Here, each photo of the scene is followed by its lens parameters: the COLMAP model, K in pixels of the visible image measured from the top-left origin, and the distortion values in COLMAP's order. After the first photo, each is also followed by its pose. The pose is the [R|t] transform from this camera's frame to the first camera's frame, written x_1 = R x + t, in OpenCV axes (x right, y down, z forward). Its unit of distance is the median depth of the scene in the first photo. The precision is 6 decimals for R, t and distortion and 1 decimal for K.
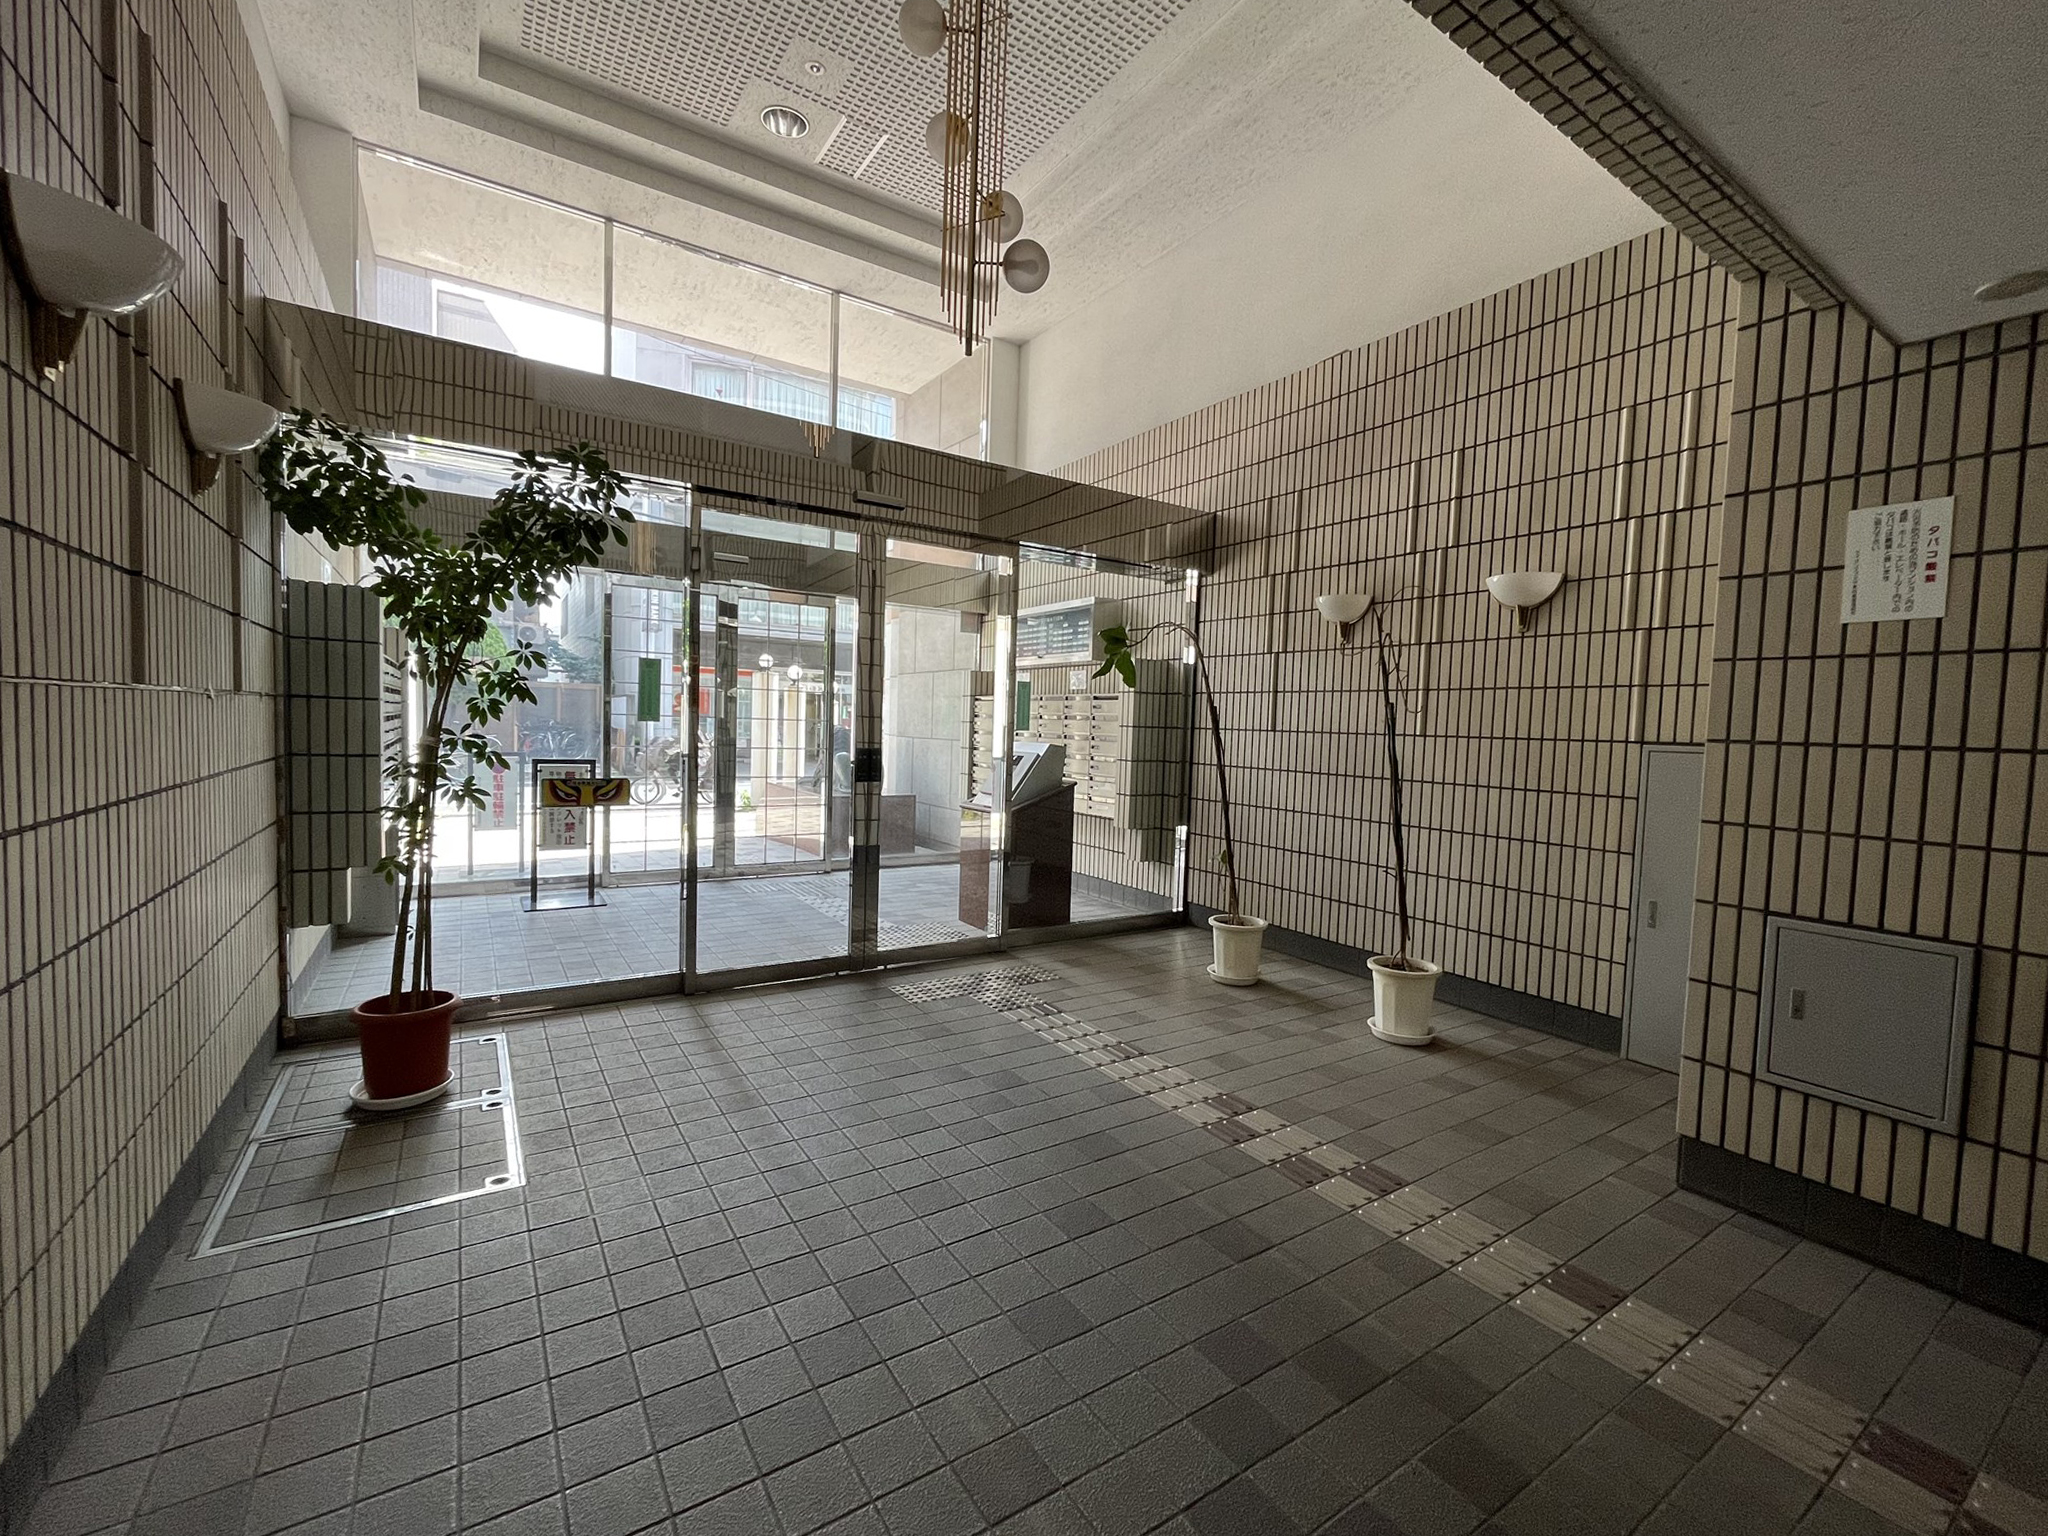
lens RADIAL K [[829.7, 0, 1024.0], [0, 829.7, 768.0], [0, 0, 1]] dist [-0.000926, -0.000081]
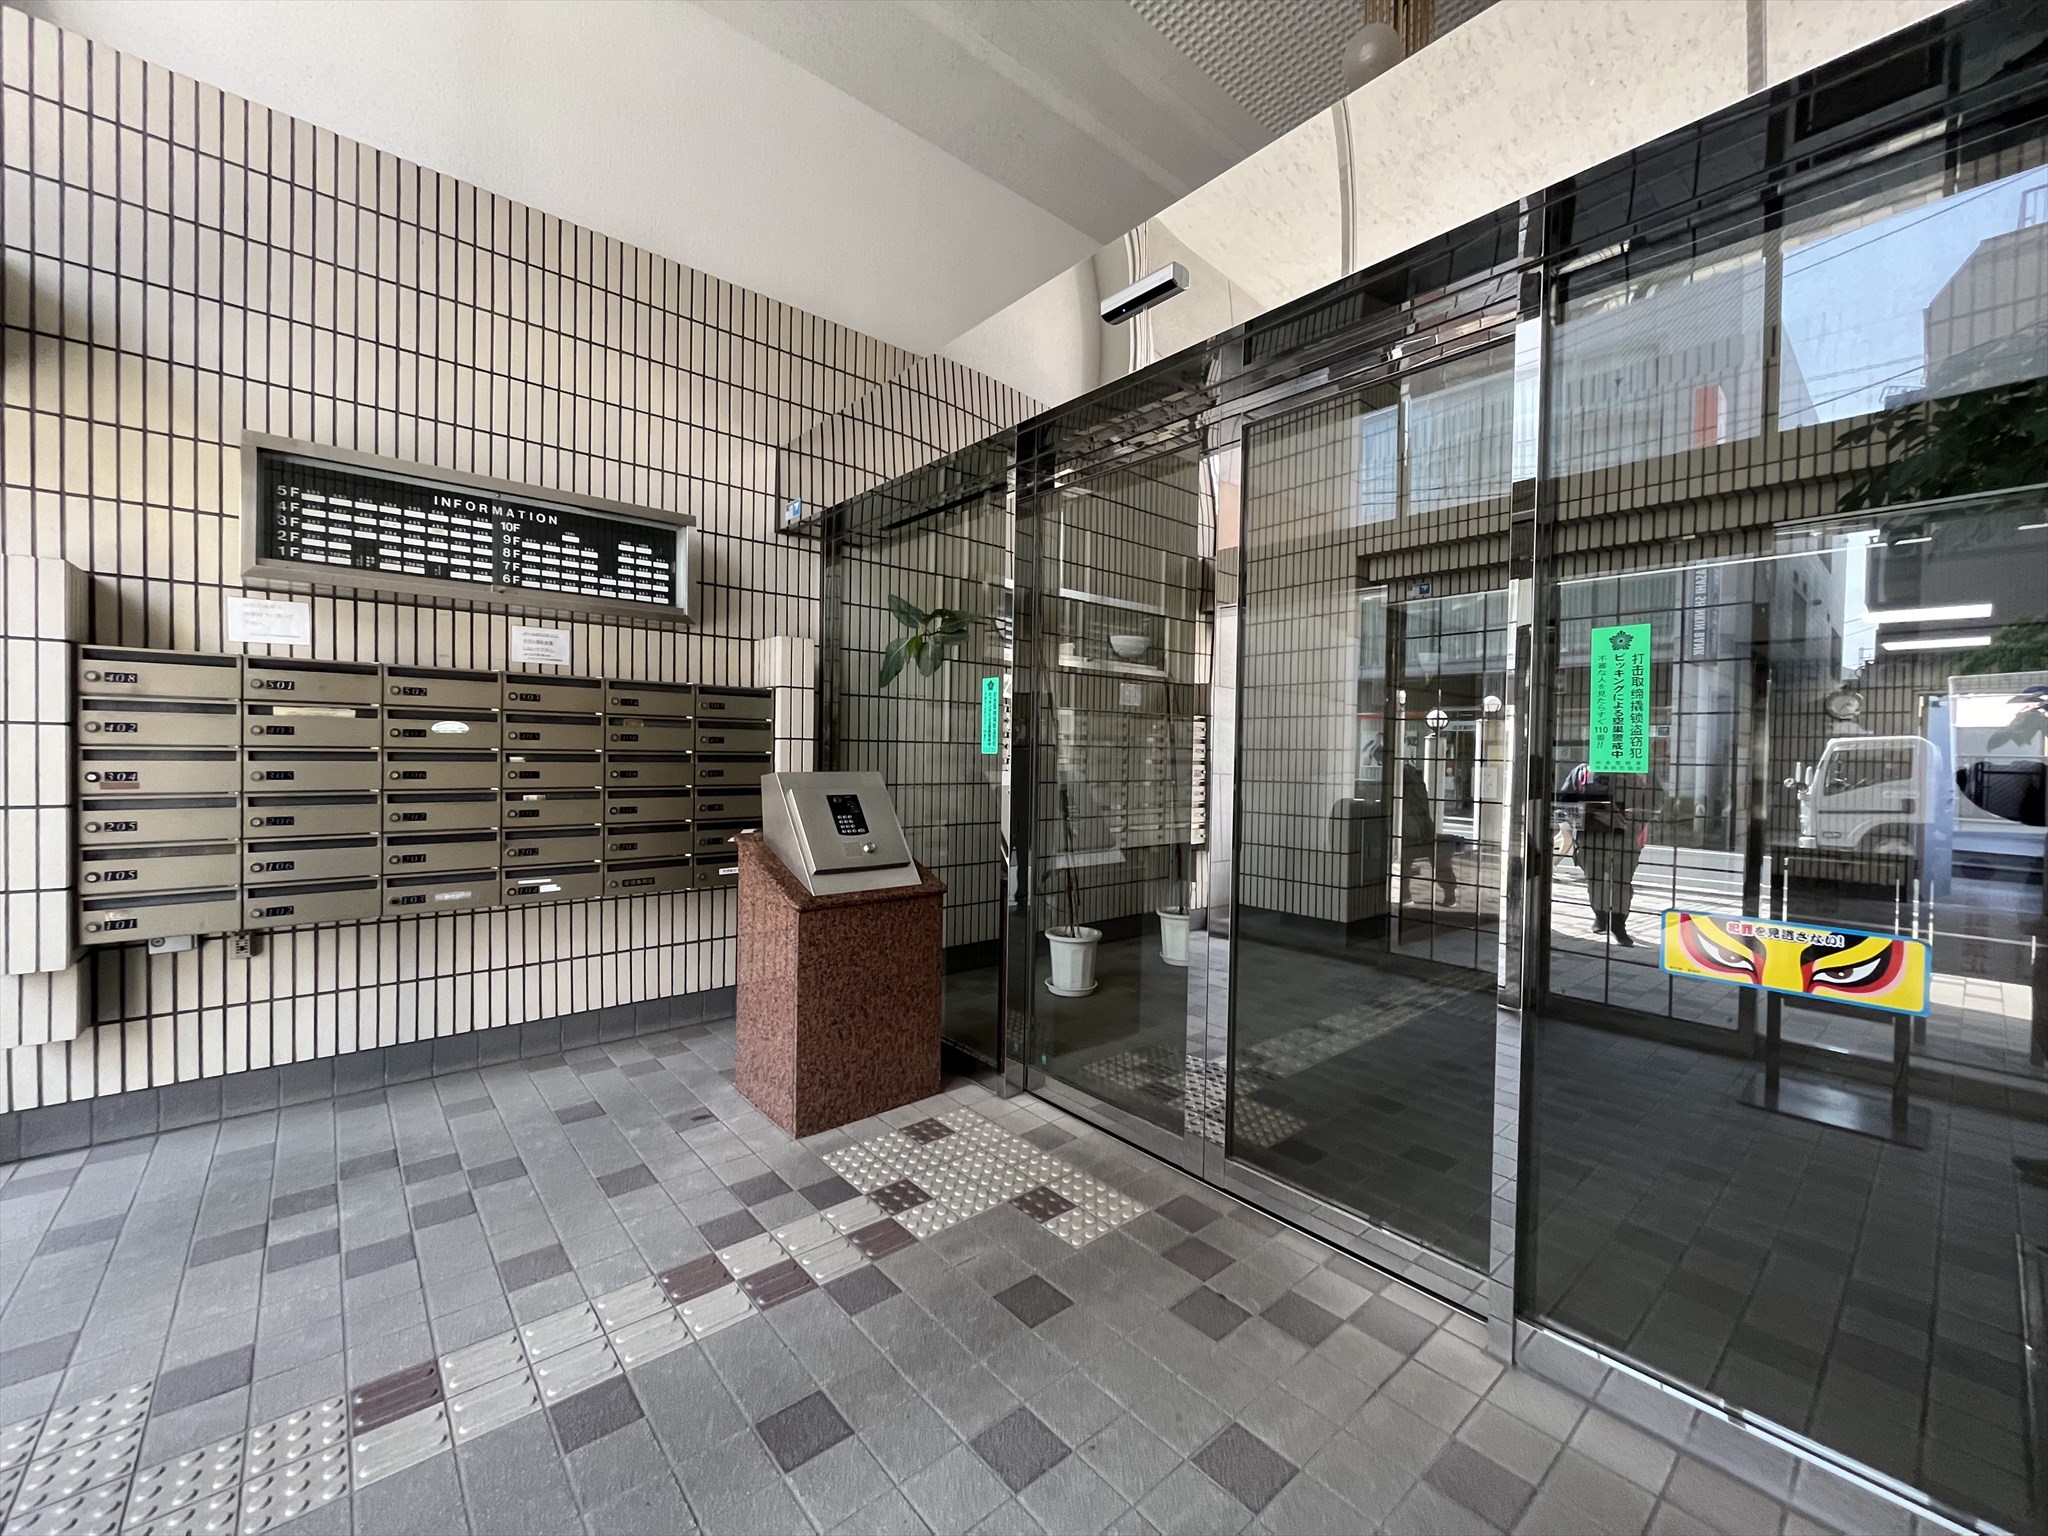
lens RADIAL K [[829.7, 0, 1024.0], [0, 829.7, 768.0], [0, 0, 1]] dist [-0.000926, -0.000081]
pose [[-0.114158, -0.054647, 0.991958, -0.455068], [0.027338, 0.997935, 0.058122, -0.054024], [-0.993086, 0.033754, -0.112429, 0.801804]]
